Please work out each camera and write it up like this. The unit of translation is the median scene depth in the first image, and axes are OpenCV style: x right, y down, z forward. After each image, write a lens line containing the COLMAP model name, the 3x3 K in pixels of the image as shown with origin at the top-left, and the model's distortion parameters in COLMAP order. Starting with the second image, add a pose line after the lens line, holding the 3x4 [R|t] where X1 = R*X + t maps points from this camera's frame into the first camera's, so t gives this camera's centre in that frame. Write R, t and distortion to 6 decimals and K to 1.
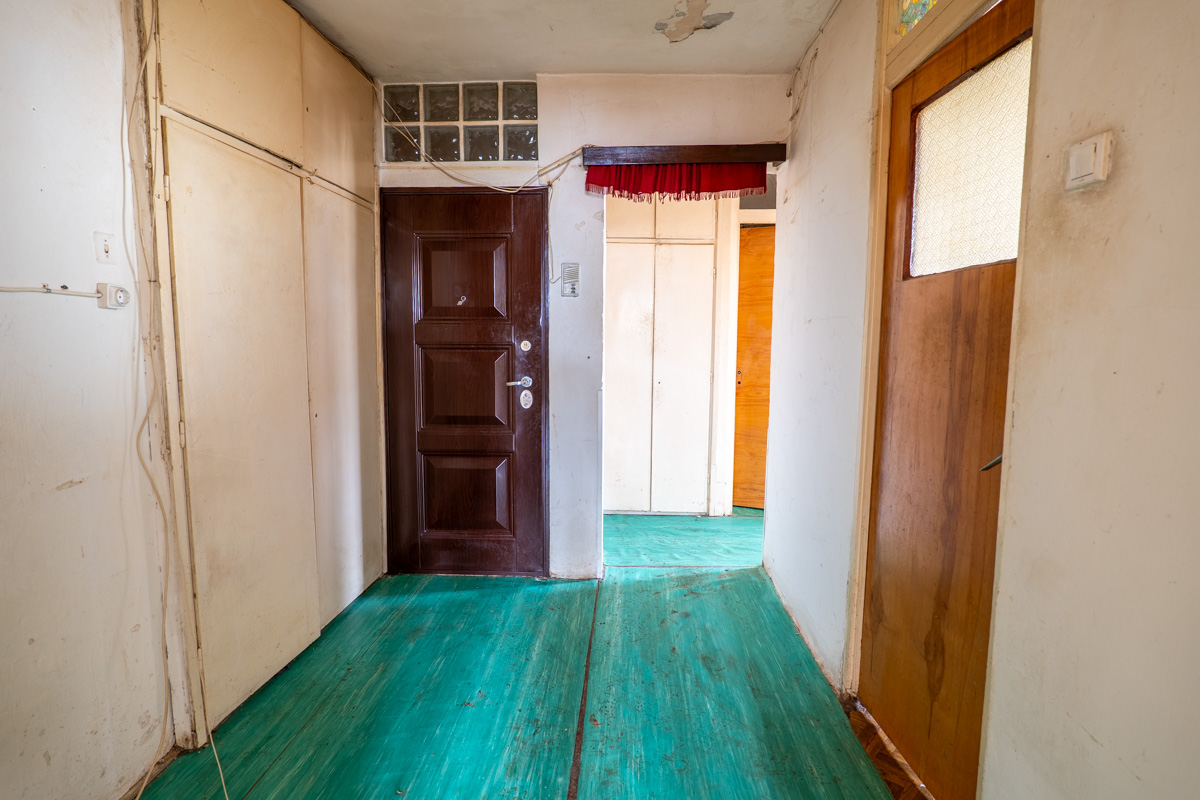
lens RADIAL K [[546.8, 0, 600.0], [0, 546.8, 400.0], [0, 0, 1]] dist [-0.026390, 0.000211]
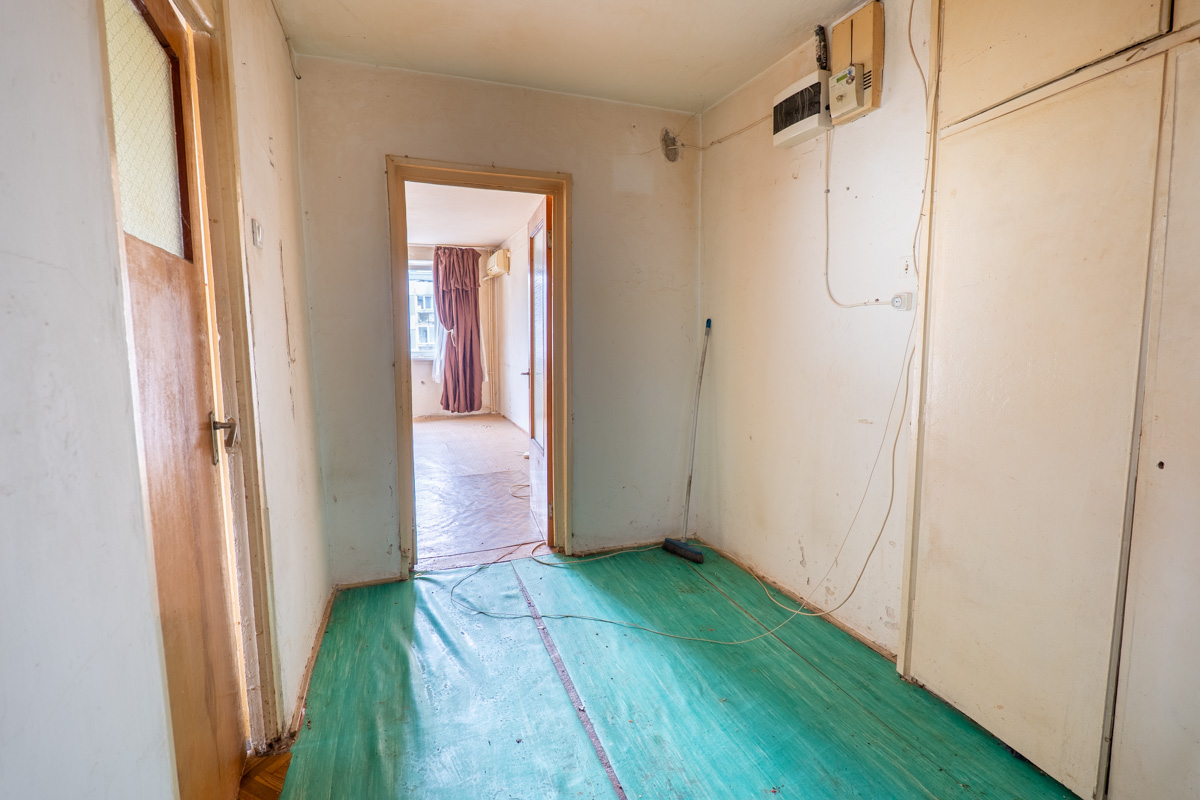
lens RADIAL K [[546.8, 0, 600.0], [0, 546.8, 400.0], [0, 0, 1]] dist [-0.026390, 0.000211]
pose [[-0.924585, 0.044182, -0.378405, 0.319090], [-0.039704, 0.976669, 0.211046, -0.186743], [0.378901, 0.210155, -0.901260, 1.802101]]
